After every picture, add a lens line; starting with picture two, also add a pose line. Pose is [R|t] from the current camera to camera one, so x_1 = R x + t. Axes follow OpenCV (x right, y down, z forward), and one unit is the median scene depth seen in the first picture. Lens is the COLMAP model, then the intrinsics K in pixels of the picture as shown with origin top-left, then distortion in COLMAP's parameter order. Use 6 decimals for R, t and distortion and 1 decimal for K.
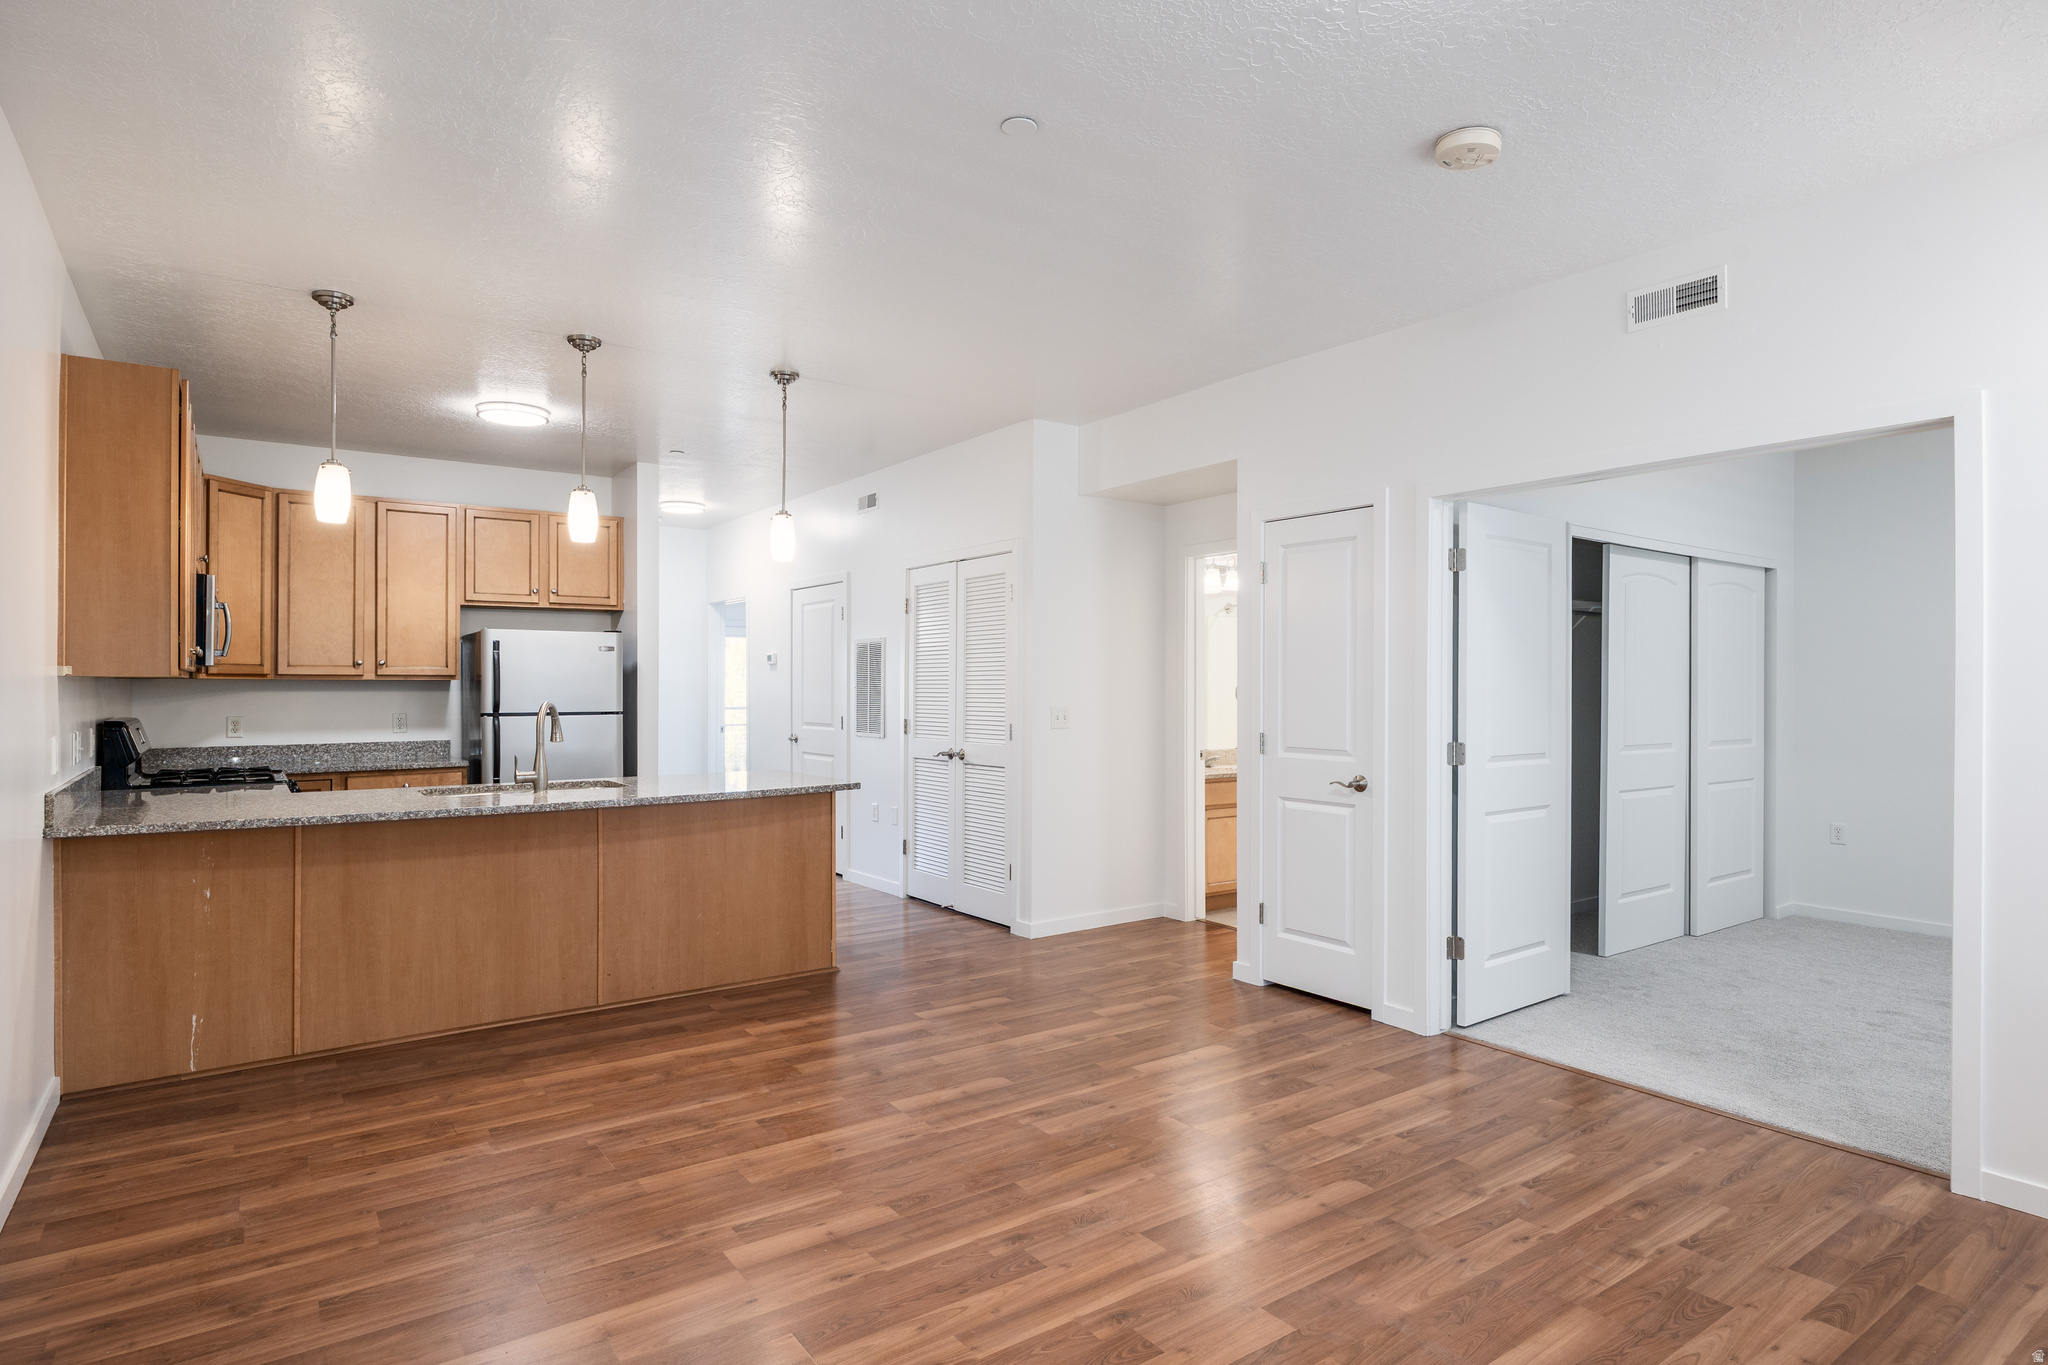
lens RADIAL K [[1148.2, 0, 1141.2], [0, 1148.2, 684.5], [0, 0, 1]] dist [-0.011358, 0.001229]
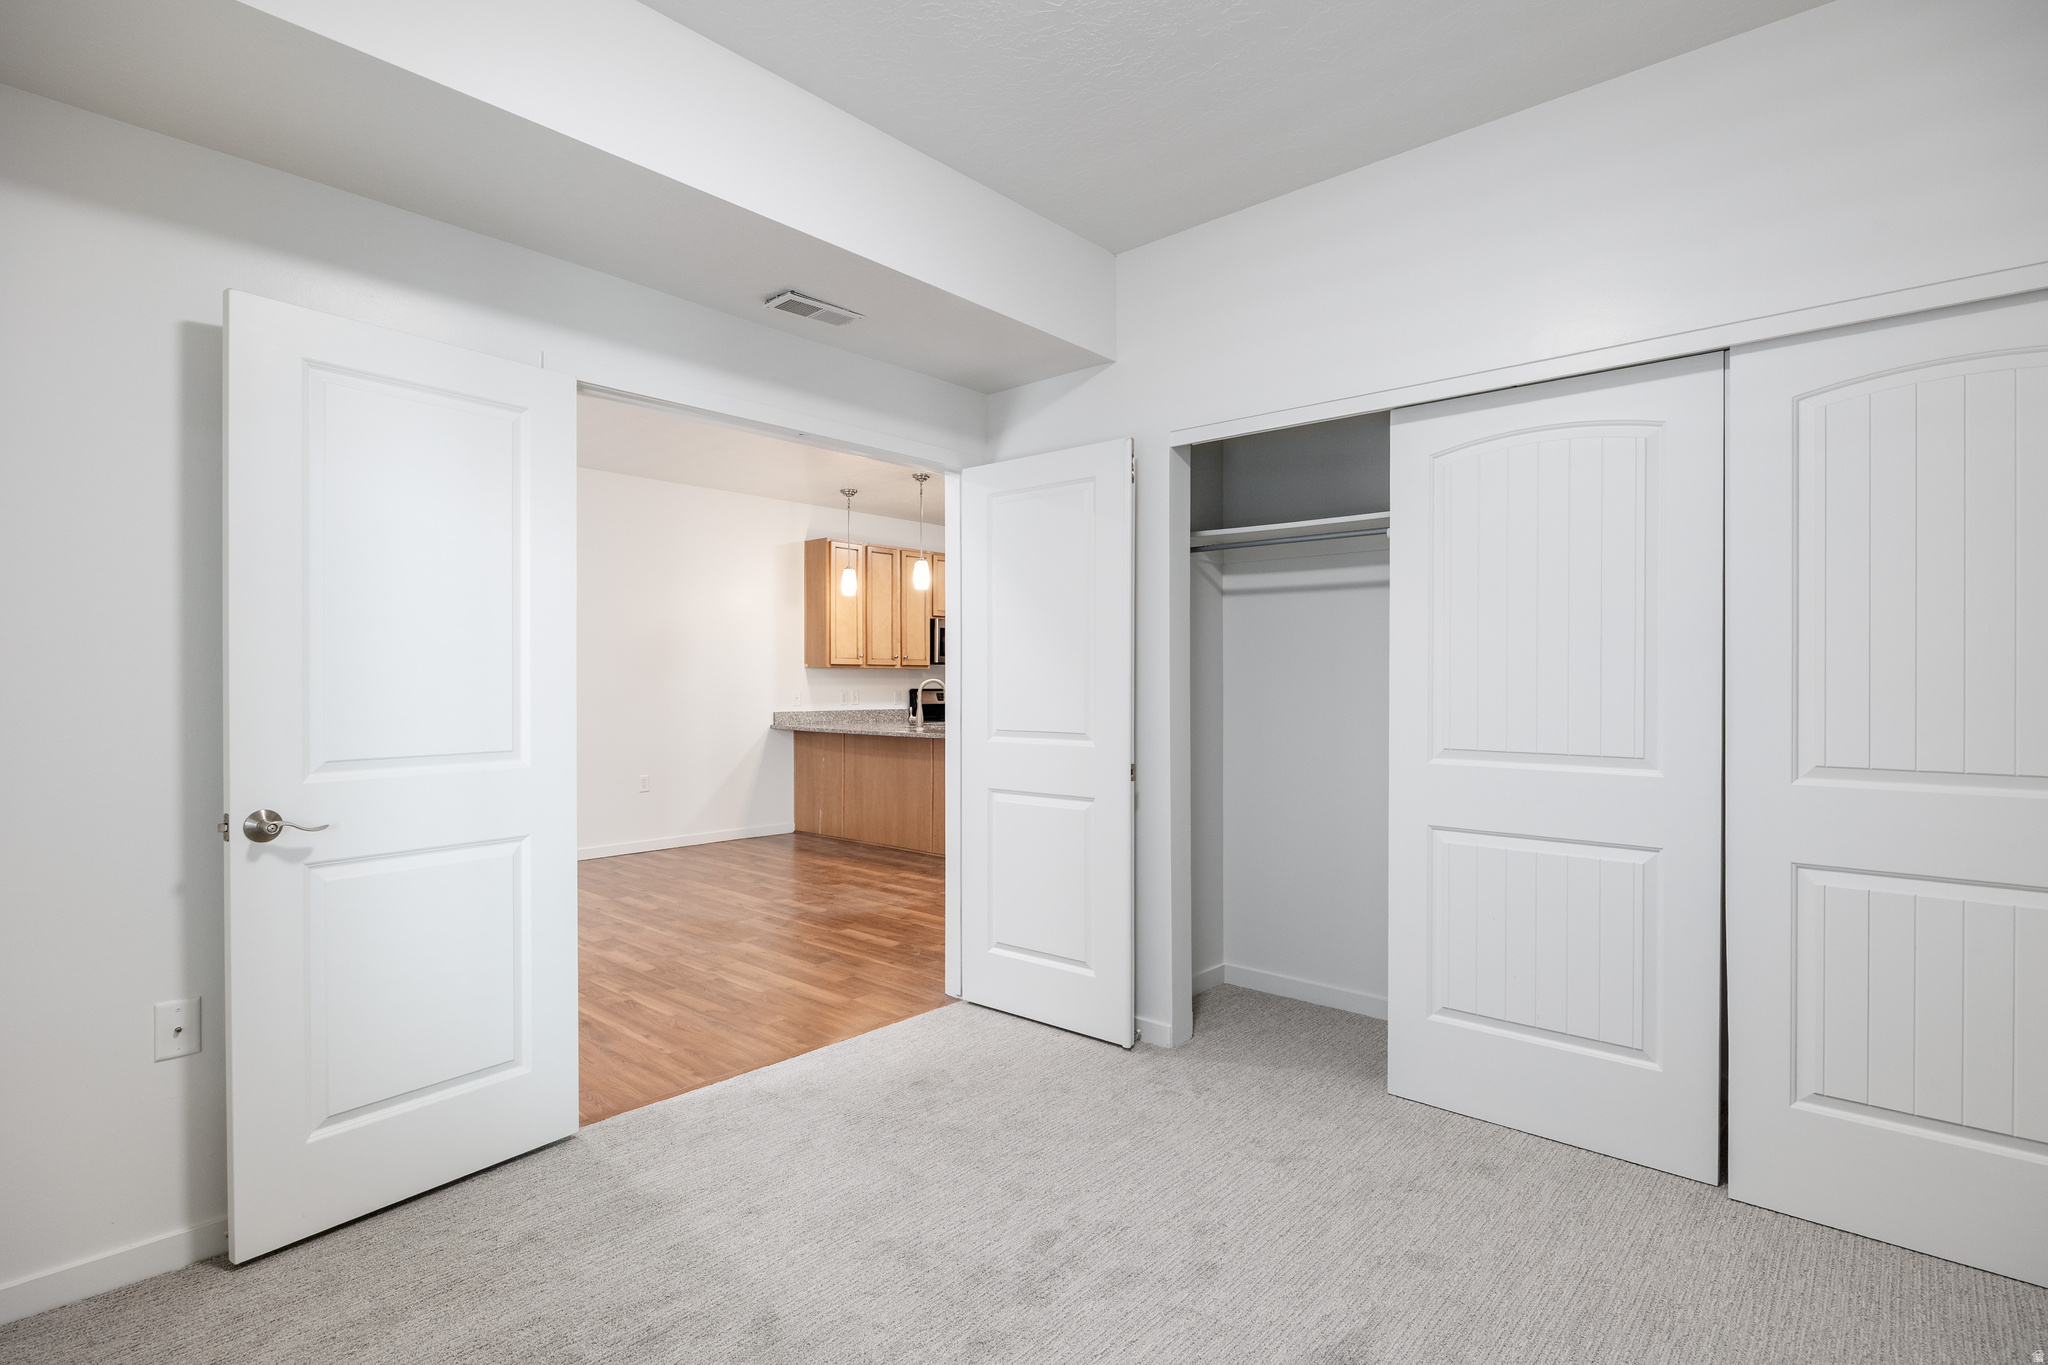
lens RADIAL K [[1098.3, 0, 916.1], [0, 1098.3, 684.1], [0, 0, 1]] dist [-0.000376, -0.000016]
pose [[0.058770, 0.000536, -0.998271, 1.201668], [-0.000741, 1.000000, 0.000494, 0.022030], [0.998271, 0.000710, 0.058771, 0.877443]]
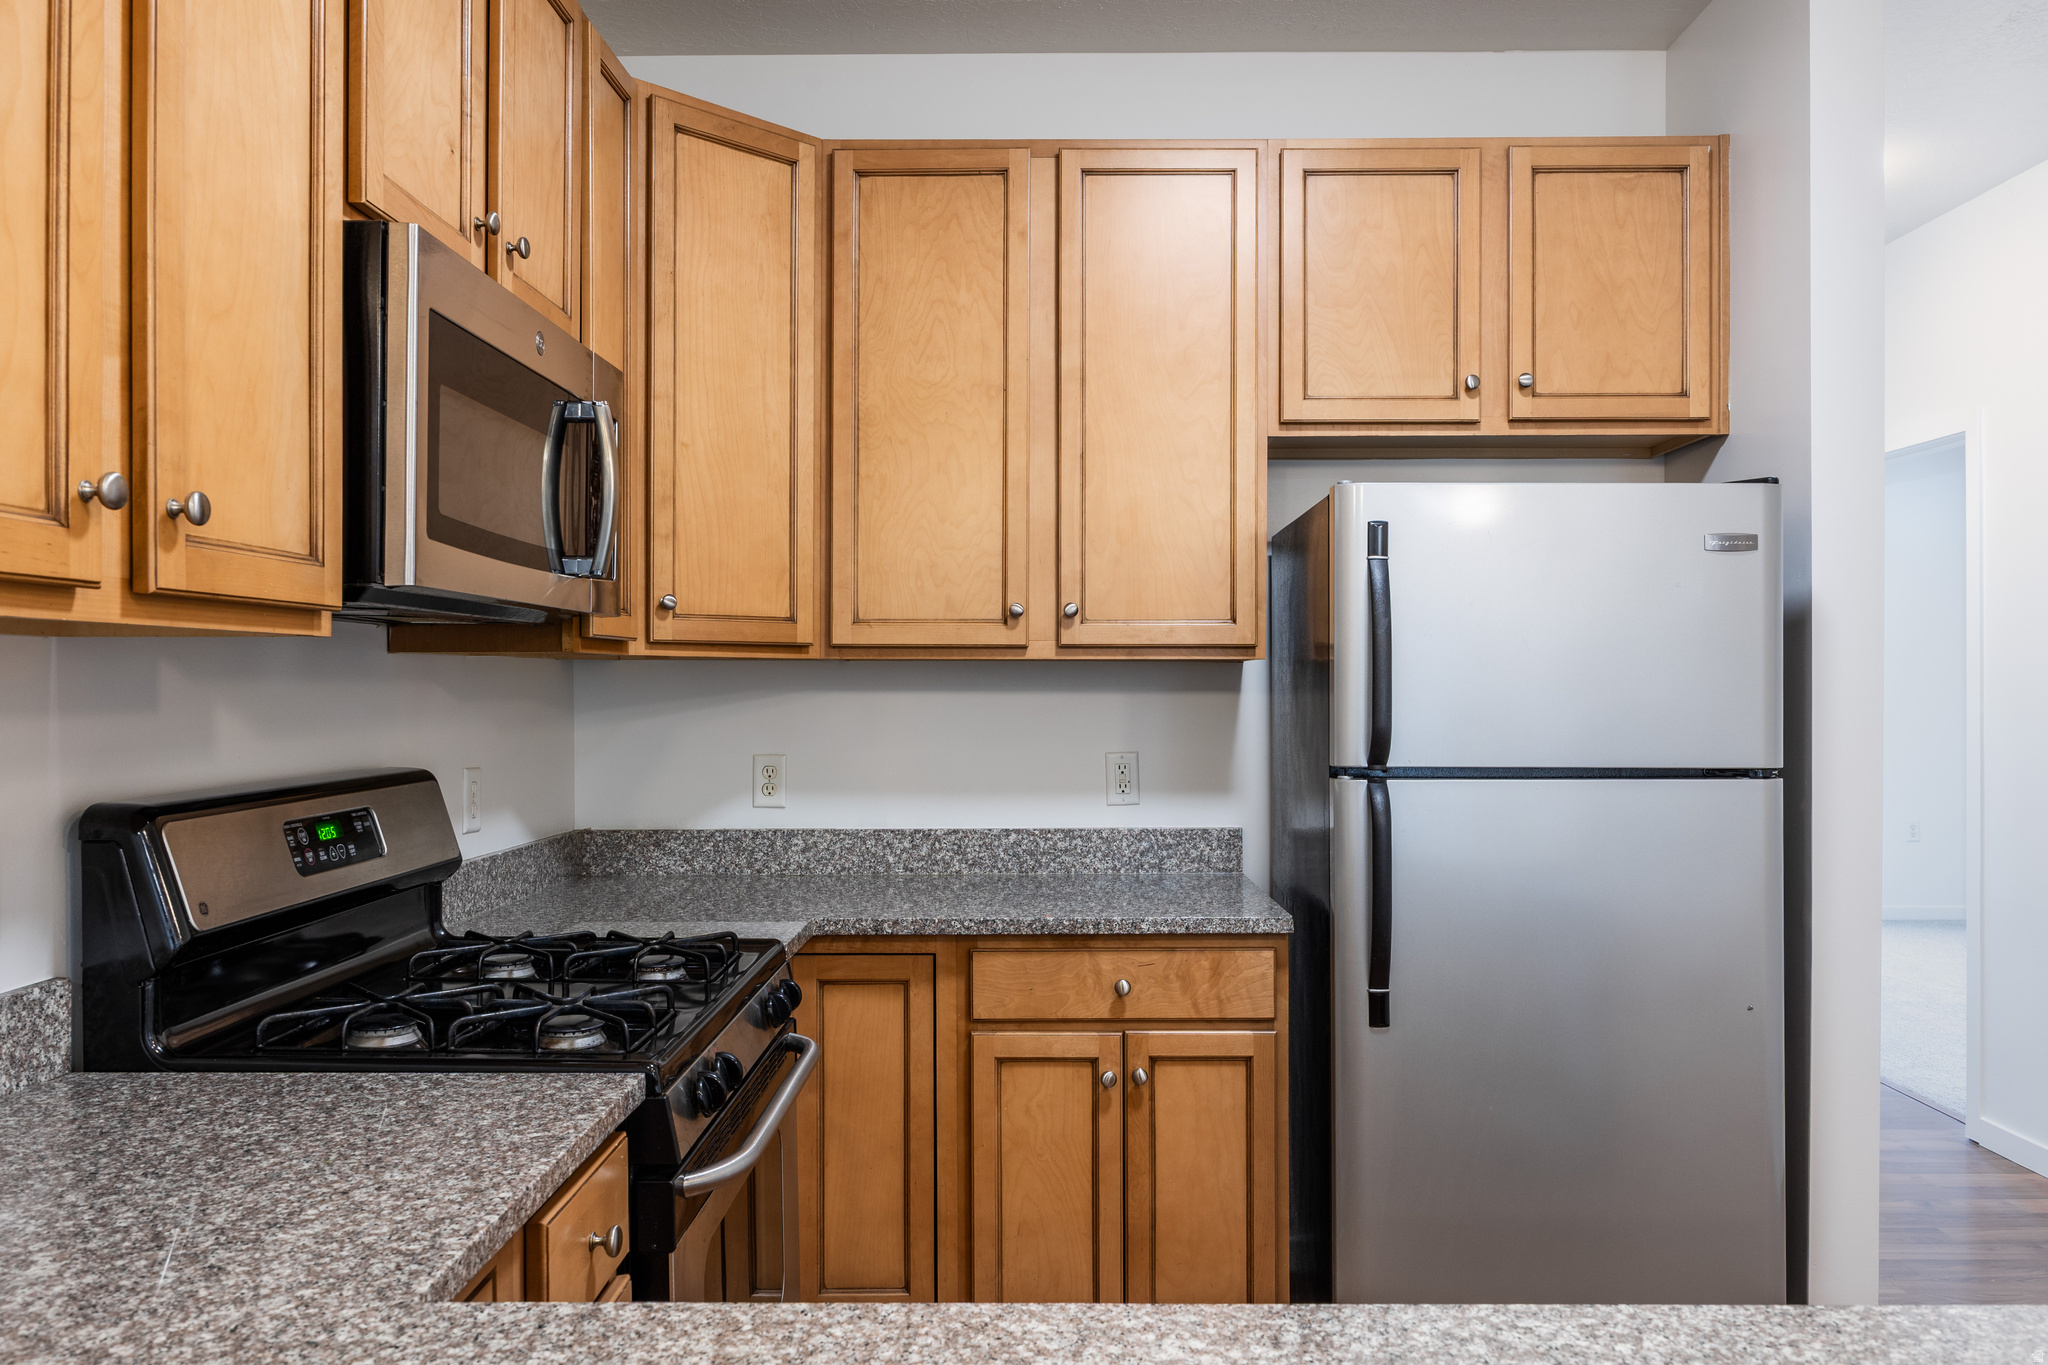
lens RADIAL K [[1462.8, 0, 1024.0], [0, 1462.8, 682.5], [0, 0, 1]] dist [-0.007685, -0.005787]
pose [[0.769519, -0.000845, -0.638623, -0.525755], [-0.000136, 0.999999, -0.001487, 0.004935], [0.638624, 0.001231, 0.769518, 0.871529]]
